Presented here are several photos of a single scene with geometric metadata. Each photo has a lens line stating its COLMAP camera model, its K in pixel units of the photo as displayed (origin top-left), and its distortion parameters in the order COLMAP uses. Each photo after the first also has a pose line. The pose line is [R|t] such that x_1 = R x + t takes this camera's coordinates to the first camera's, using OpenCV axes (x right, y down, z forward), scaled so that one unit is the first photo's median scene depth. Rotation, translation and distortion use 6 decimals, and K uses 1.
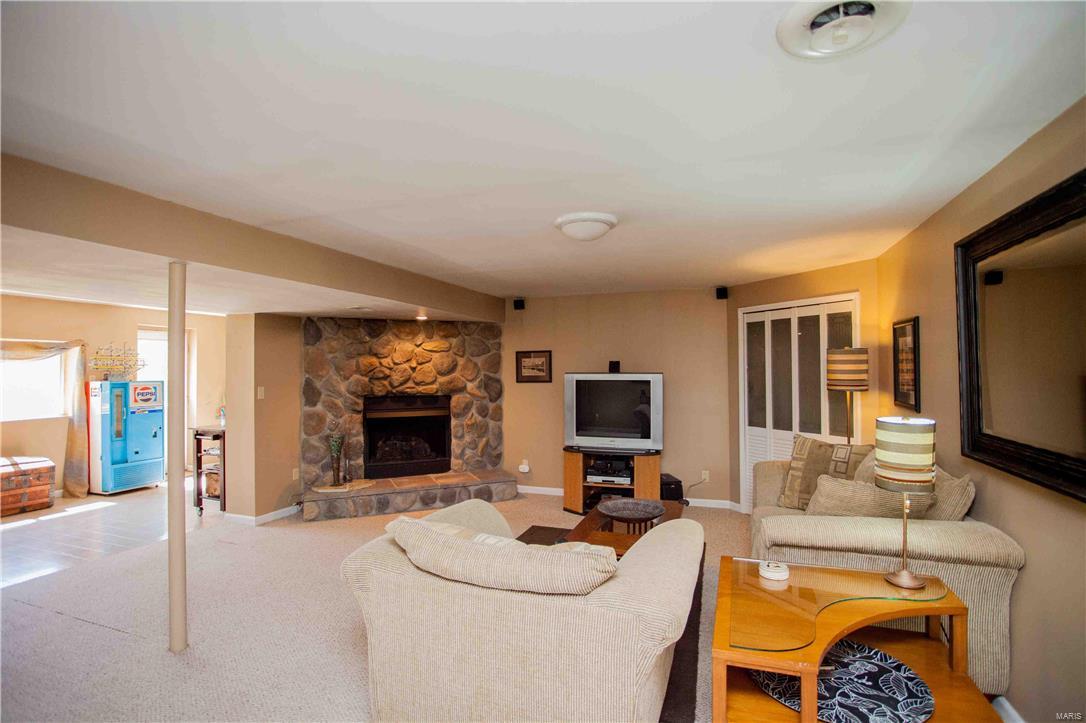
lens RADIAL K [[531.3, 0, 543.2], [0, 531.3, 363.9], [0, 0, 1]] dist [-0.022068, 0.001020]
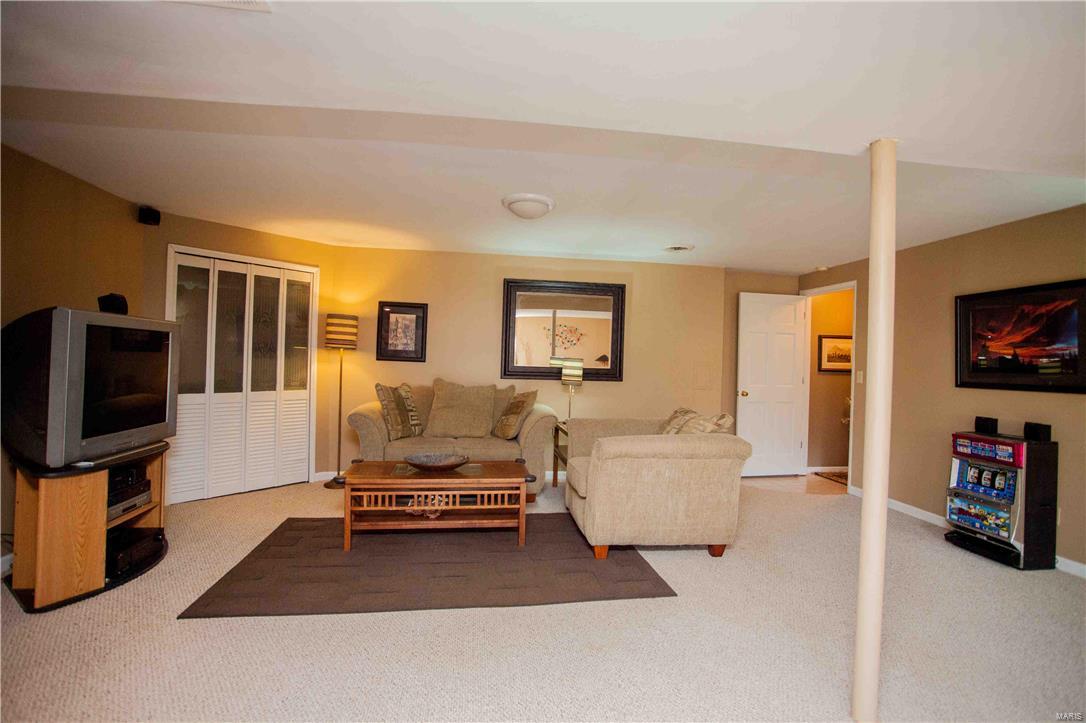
lens RADIAL K [[531.3, 0, 543.6], [0, 531.3, 353.2], [0, 0, 1]] dist [-0.022068, 0.001020]
pose [[-0.483463, -0.009668, 0.875312, -0.673740], [-0.038124, 0.999223, -0.010020, 0.048902], [-0.874534, -0.038215, -0.483456, 1.053437]]
